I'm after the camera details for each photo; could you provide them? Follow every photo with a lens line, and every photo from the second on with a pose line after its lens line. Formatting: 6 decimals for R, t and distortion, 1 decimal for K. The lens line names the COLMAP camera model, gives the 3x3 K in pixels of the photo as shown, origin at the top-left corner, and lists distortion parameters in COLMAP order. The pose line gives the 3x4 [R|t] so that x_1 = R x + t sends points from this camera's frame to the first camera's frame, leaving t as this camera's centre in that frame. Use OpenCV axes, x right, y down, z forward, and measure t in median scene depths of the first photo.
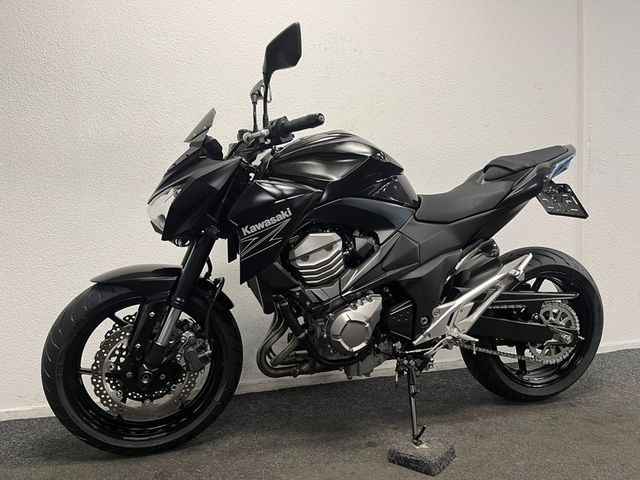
lens RADIAL K [[482.9, 0, 320.0], [0, 482.9, 240.0], [0, 0, 1]] dist [0.081329, -0.101653]
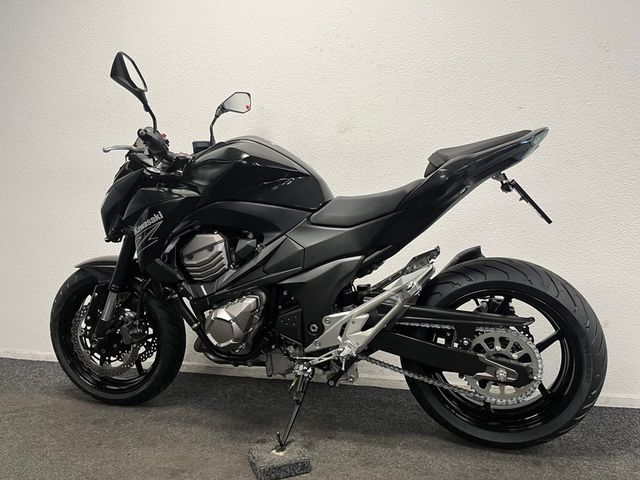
lens RADIAL K [[482.9, 0, 320.0], [0, 482.9, 240.0], [0, 0, 1]] dist [0.081329, -0.101653]
pose [[0.853537, 0.031890, -0.520055, 0.724867], [-0.027497, 0.999491, 0.016161, -0.024366], [0.520306, 0.000506, 0.853980, 0.187504]]
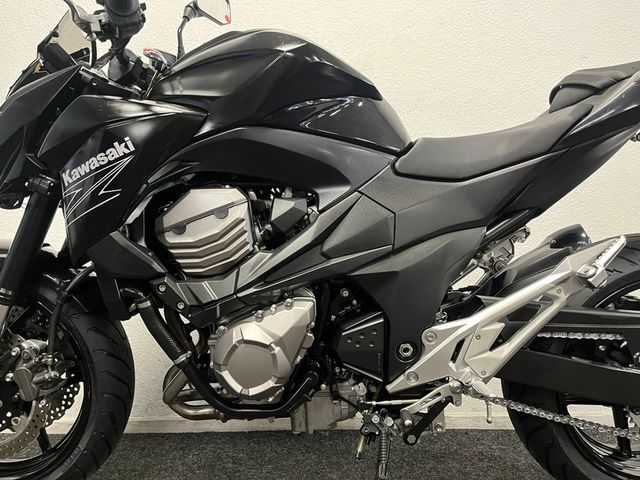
lens RADIAL K [[482.9, 0, 320.0], [0, 482.9, 240.0], [0, 0, 1]] dist [0.081329, -0.101653]
pose [[0.963569, 0.015313, -0.267020, 0.269326], [-0.025041, 0.999139, -0.033066, 0.059864], [0.266284, 0.038548, 0.963123, 0.425727]]
